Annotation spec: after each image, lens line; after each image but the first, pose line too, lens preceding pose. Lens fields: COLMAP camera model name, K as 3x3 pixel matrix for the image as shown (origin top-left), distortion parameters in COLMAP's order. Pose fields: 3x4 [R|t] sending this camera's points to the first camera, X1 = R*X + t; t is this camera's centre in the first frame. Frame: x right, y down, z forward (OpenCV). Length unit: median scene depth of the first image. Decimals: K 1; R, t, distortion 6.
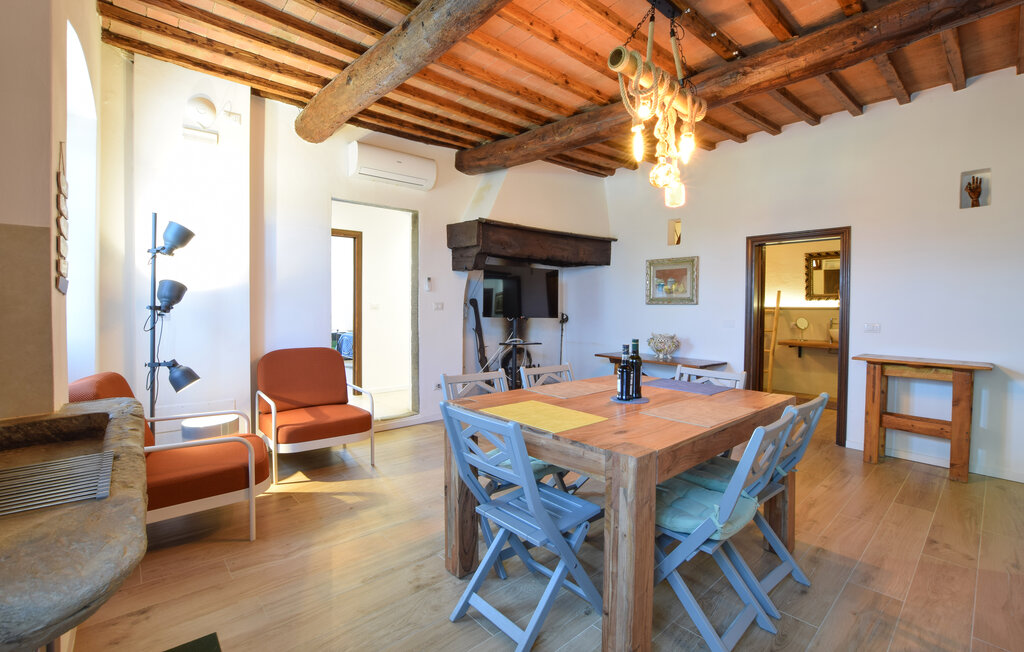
lens RADIAL K [[446.5, 0, 509.5], [0, 446.5, 322.9], [0, 0, 1]] dist [-0.022780, 0.000884]
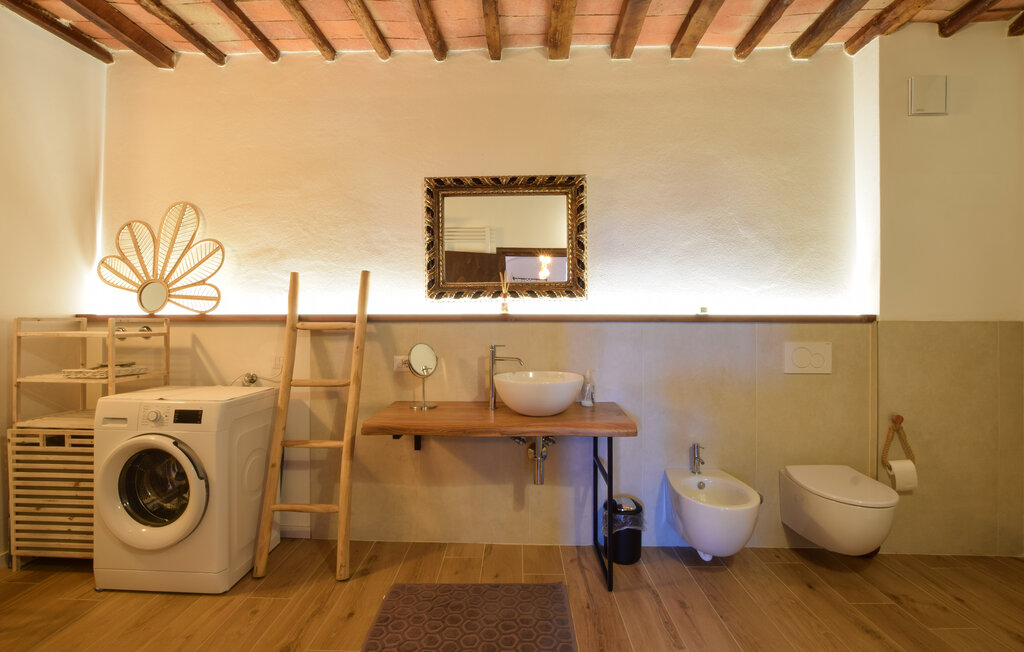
lens RADIAL K [[446.5, 0, 511.3], [0, 446.5, 326.1], [0, 0, 1]] dist [-0.022780, 0.000884]
pose [[0.685540, -0.006966, 0.728001, 0.432712], [0.025401, 0.999574, -0.014355, -0.018844], [-0.727591, 0.028333, 0.685426, 0.674963]]
